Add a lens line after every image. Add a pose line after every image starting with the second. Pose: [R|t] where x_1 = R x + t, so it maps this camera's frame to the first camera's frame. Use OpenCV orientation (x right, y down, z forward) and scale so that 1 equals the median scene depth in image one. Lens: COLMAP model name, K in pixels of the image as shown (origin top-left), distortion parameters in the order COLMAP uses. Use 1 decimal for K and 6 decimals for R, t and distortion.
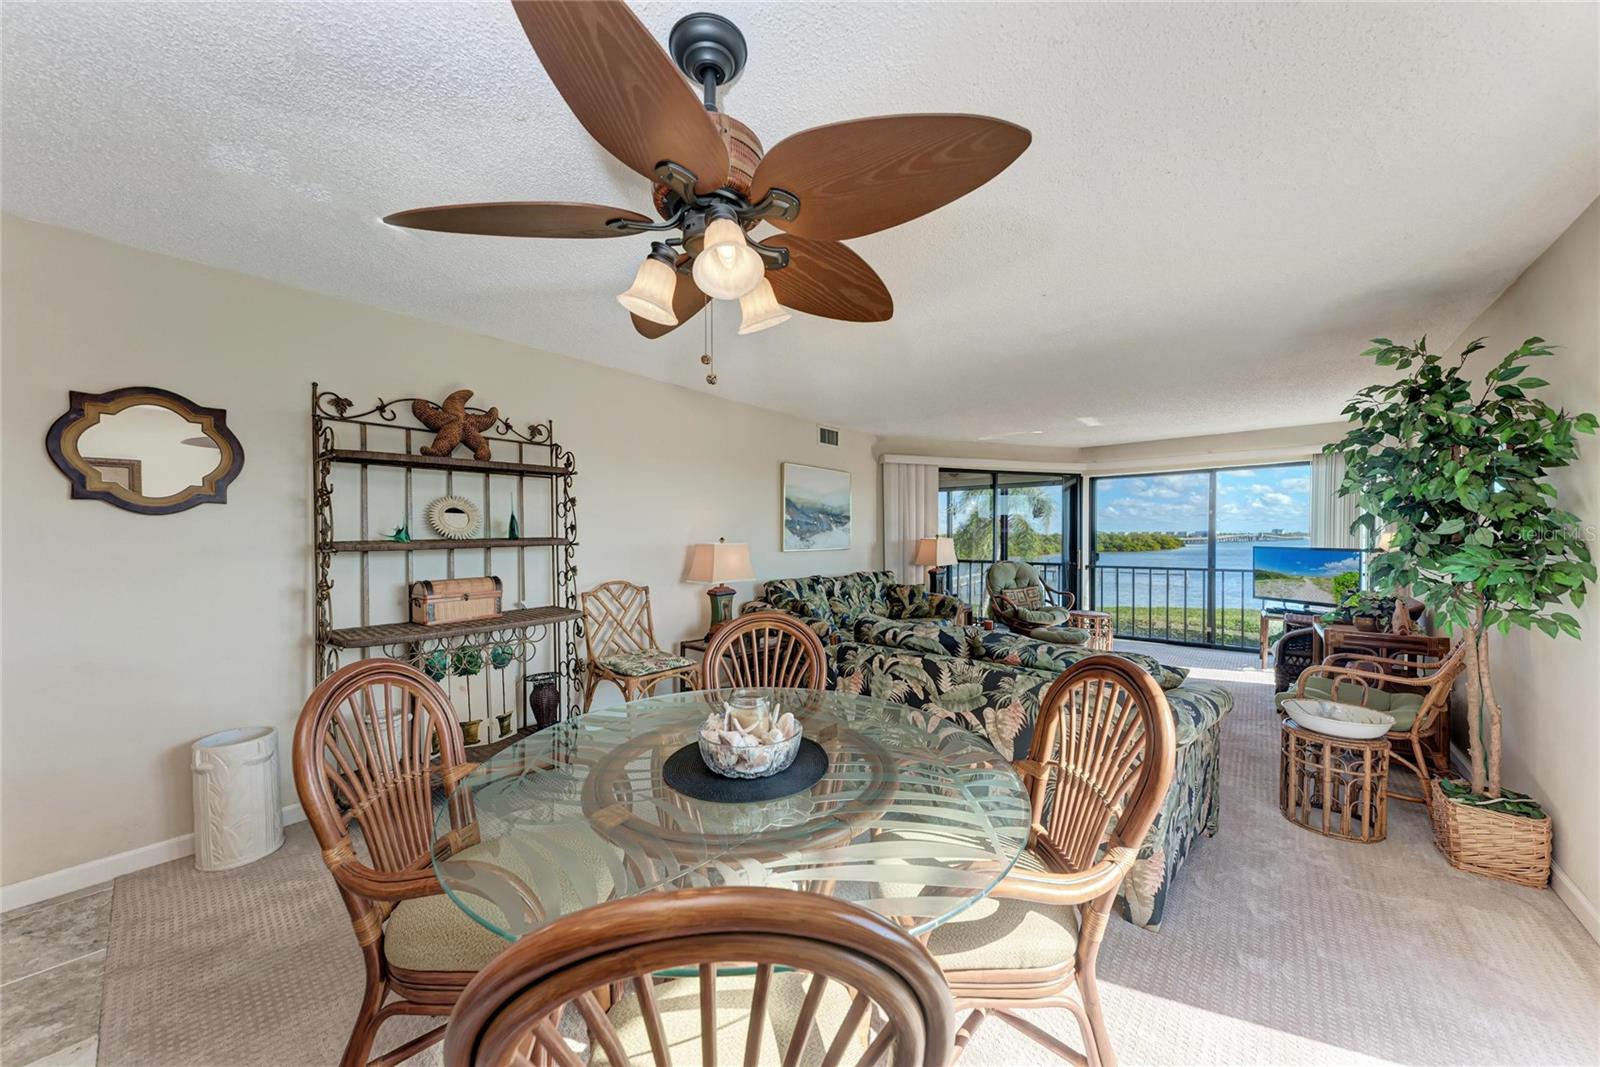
lens RADIAL K [[549.1, 0, 799.9], [0, 549.1, 540.1], [0, 0, 1]] dist [0.001954, -0.000018]
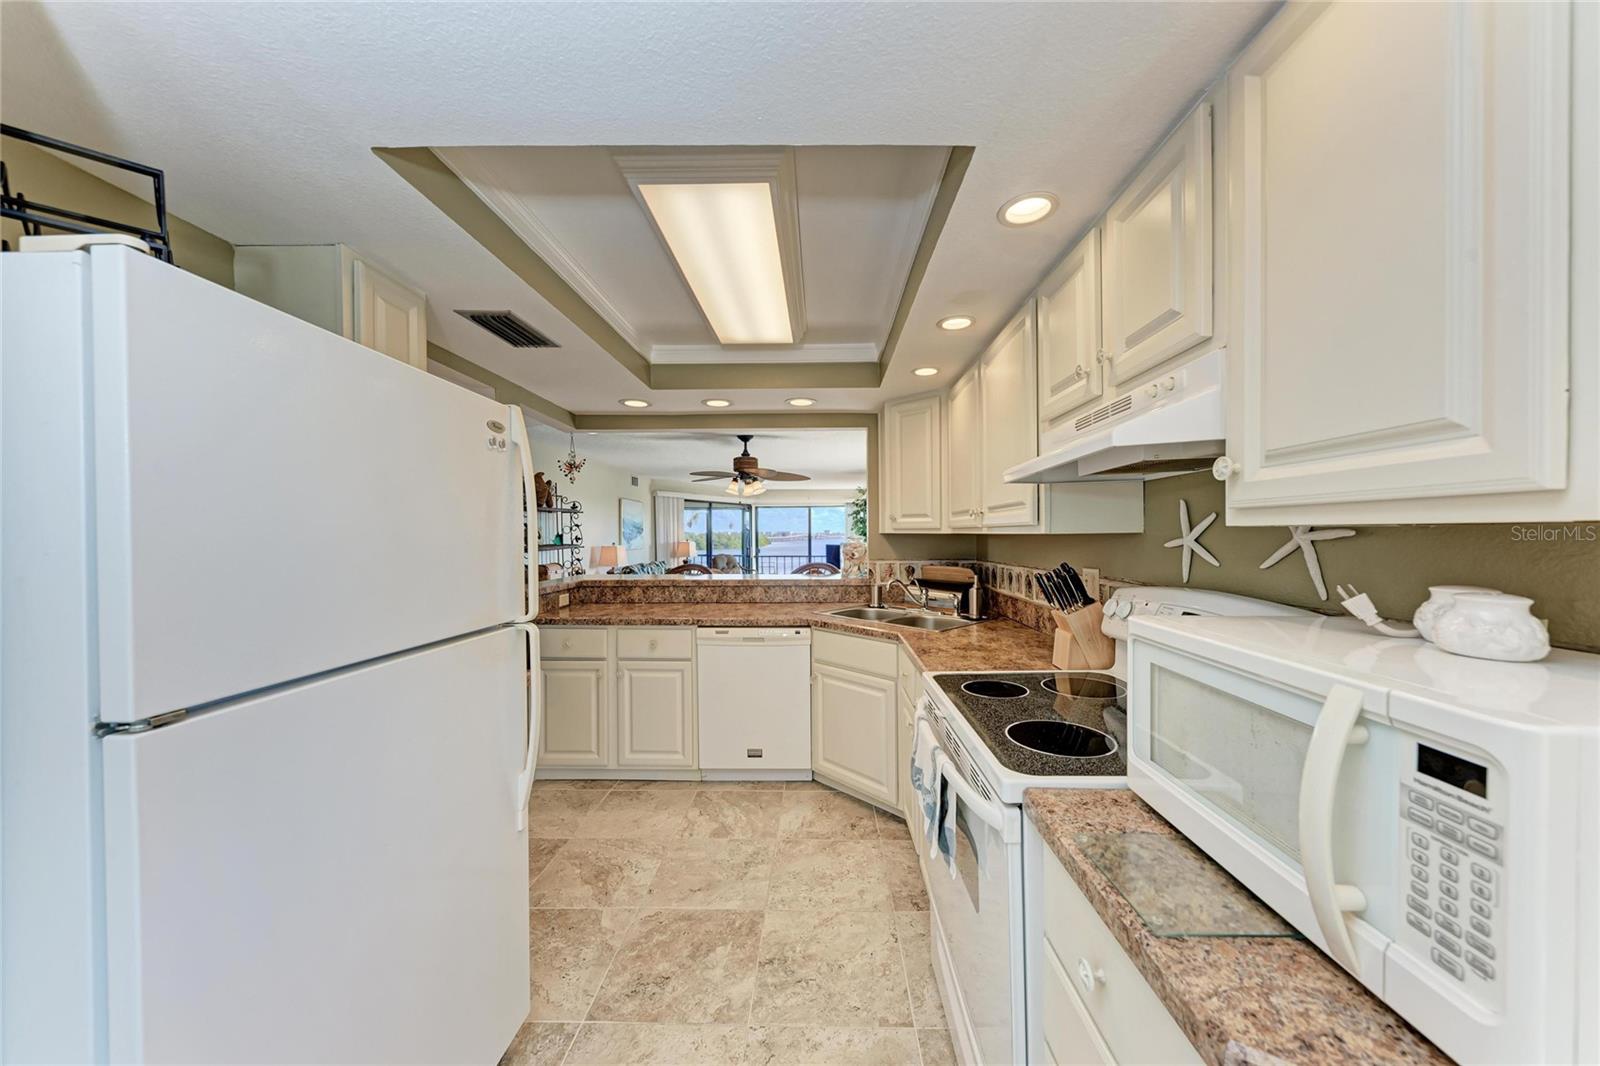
lens RADIAL K [[557.4, 0, 810.0], [0, 557.4, 534.1], [0, 0, 1]] dist [0.021664, -0.008191]
pose [[0.780355, 0.002685, 0.625332, -0.730749], [0.002211, 0.999973, -0.007051, -0.016685], [-0.625333, 0.006885, 0.780327, -0.810227]]
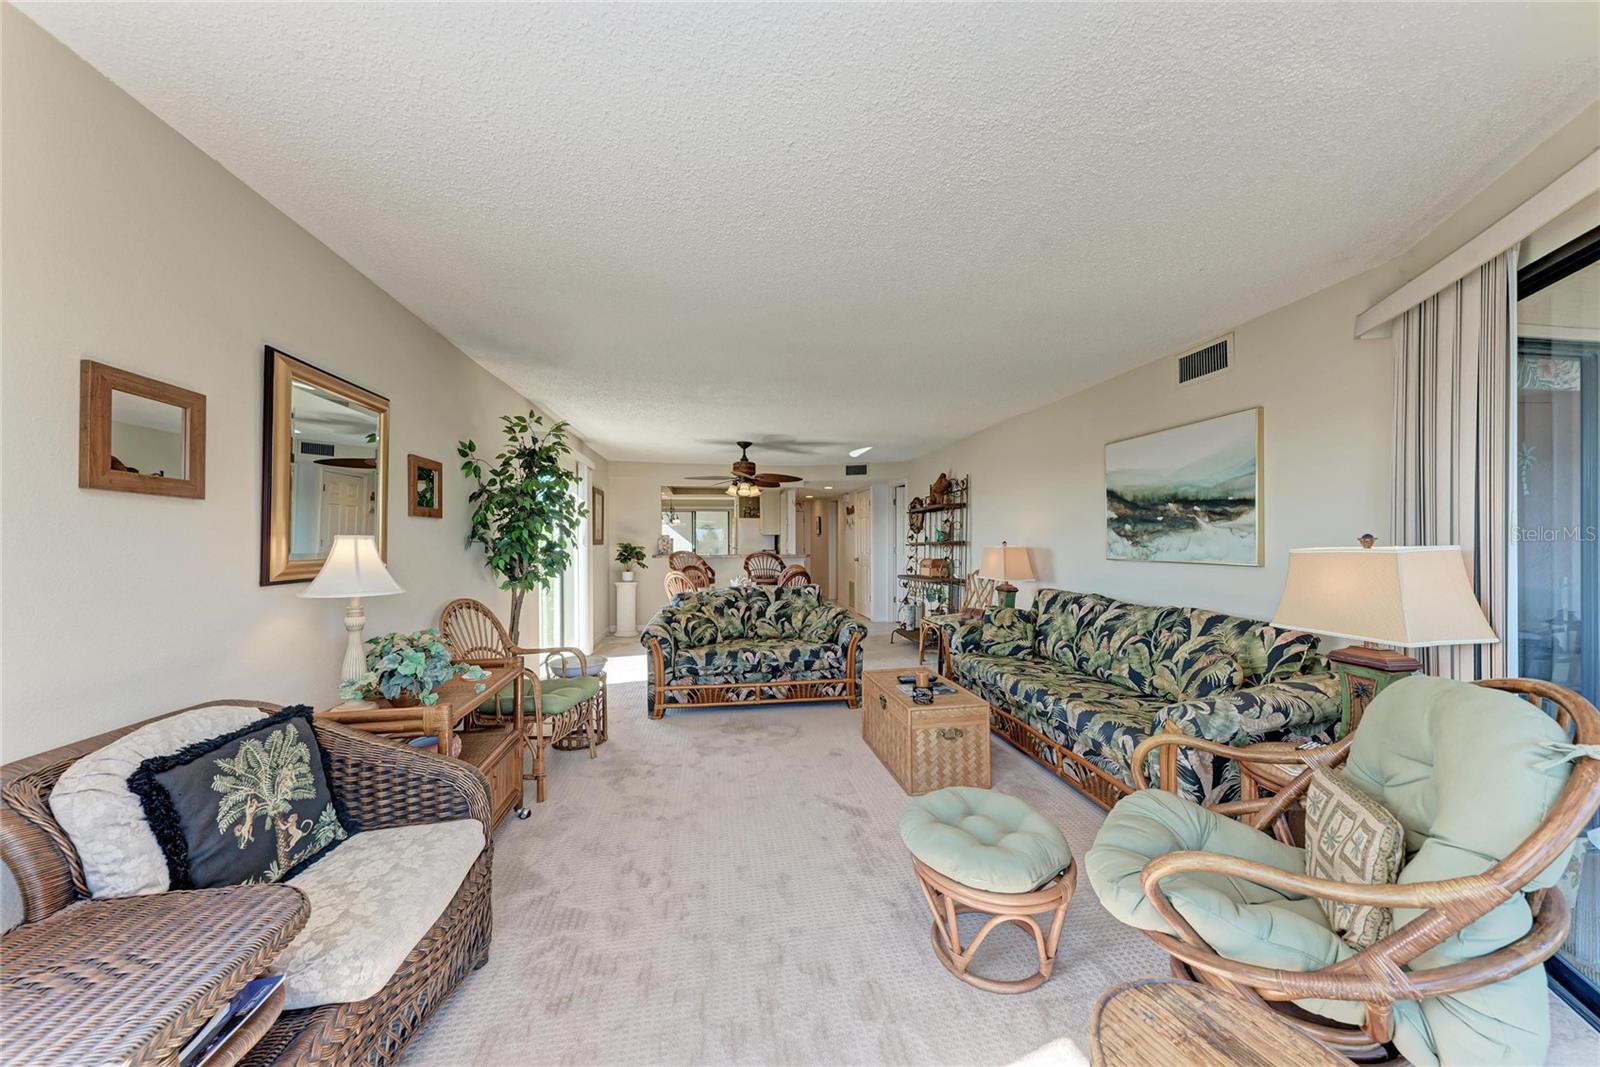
lens RADIAL K [[549.1, 0, 799.9], [0, 549.1, 540.1], [0, 0, 1]] dist [0.001954, -0.000018]
pose [[-0.657074, 0.003471, -0.753818, 0.916270], [-0.000580, 0.999987, 0.005110, -0.011346], [0.753826, 0.003795, -0.657063, 1.301874]]
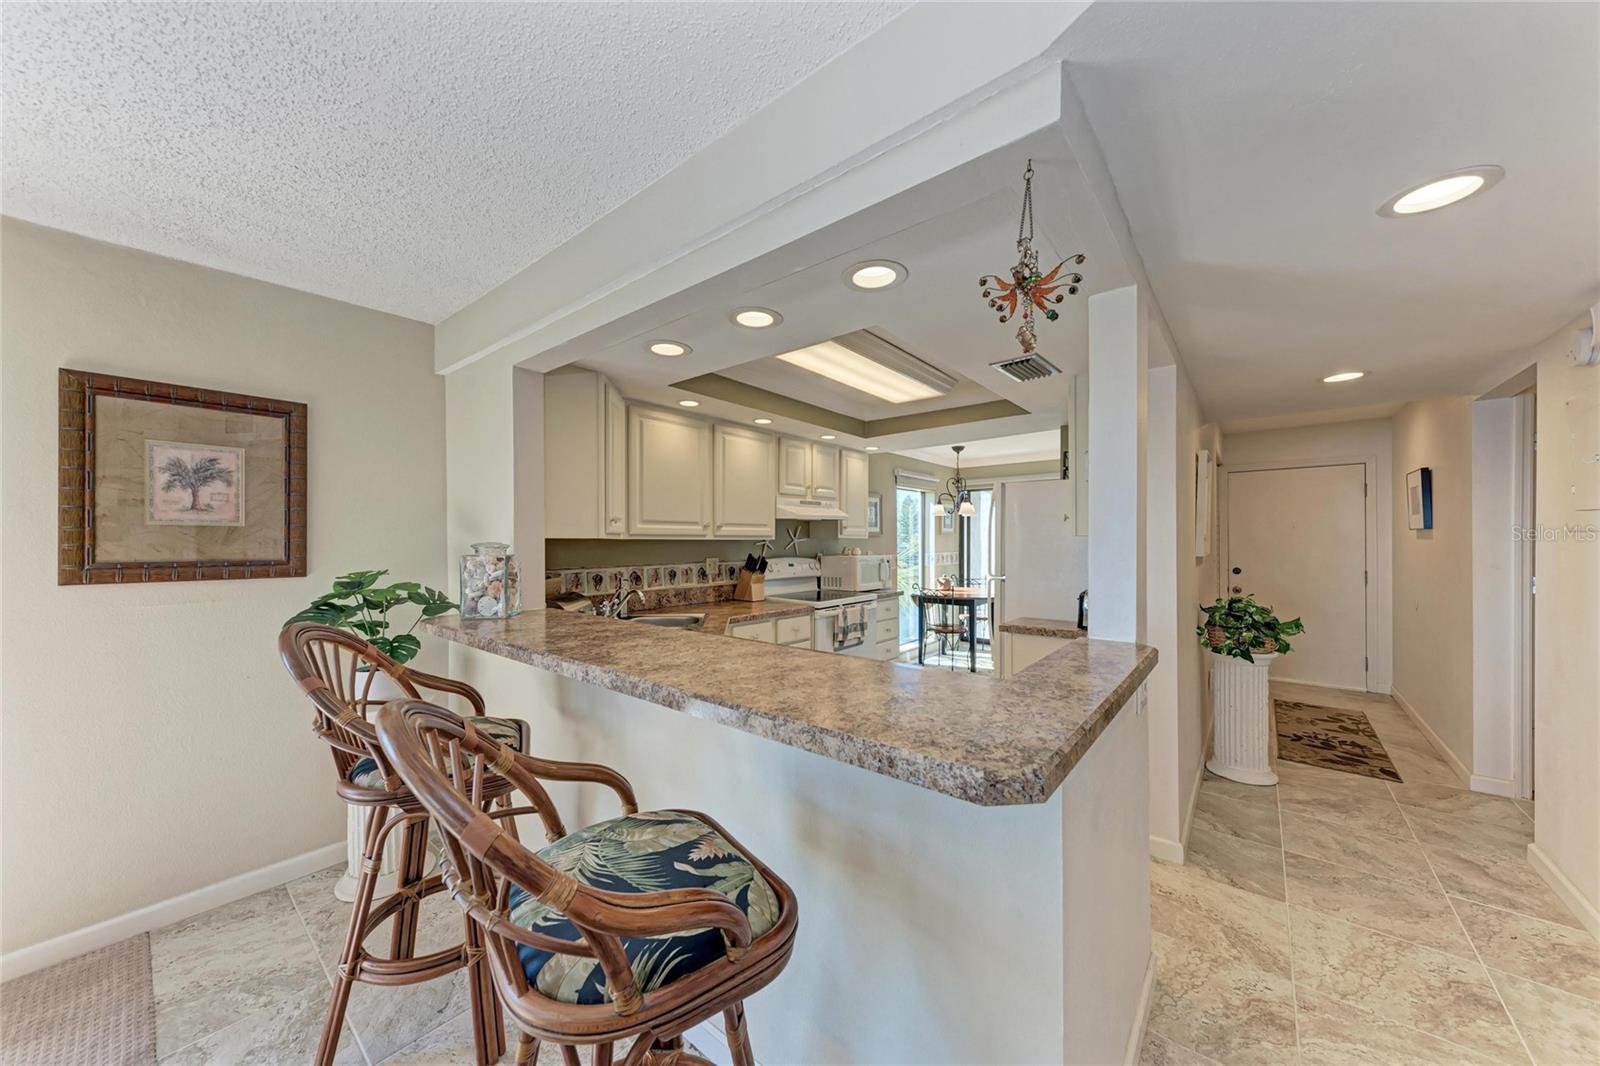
lens RADIAL K [[550.5, 0, 797.9], [0, 550.5, 546.1], [0, 0, 1]] dist [0.005492, -0.000137]
pose [[-0.999956, 0.005567, -0.007560, -0.382725], [0.005454, 0.999873, 0.014950, -0.022322], [0.007642, 0.014908, -0.999860, 0.306446]]
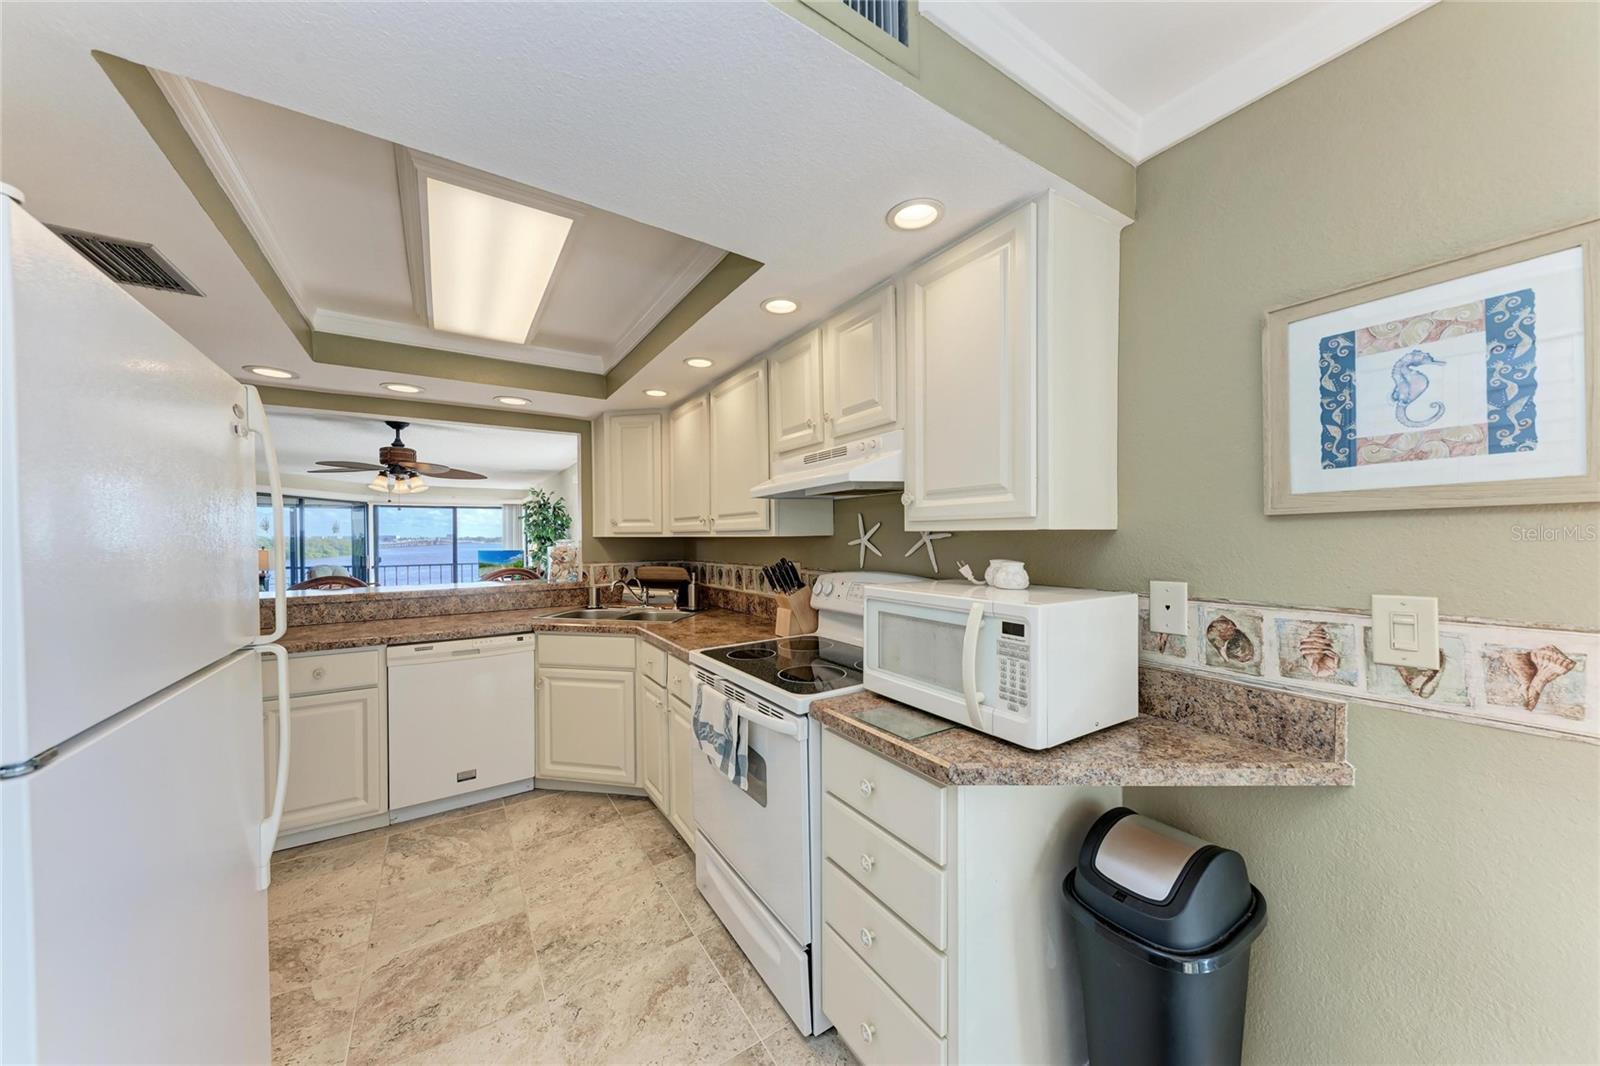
lens RADIAL K [[552.6, 0, 811.0], [0, 552.6, 533.3], [0, 0, 1]] dist [0.002600, 0.000006]
pose [[0.282019, 0.007246, 0.959382, -0.846657], [0.011339, 0.999876, -0.010885, -0.016130], [-0.959342, 0.013948, 0.281902, -0.785164]]
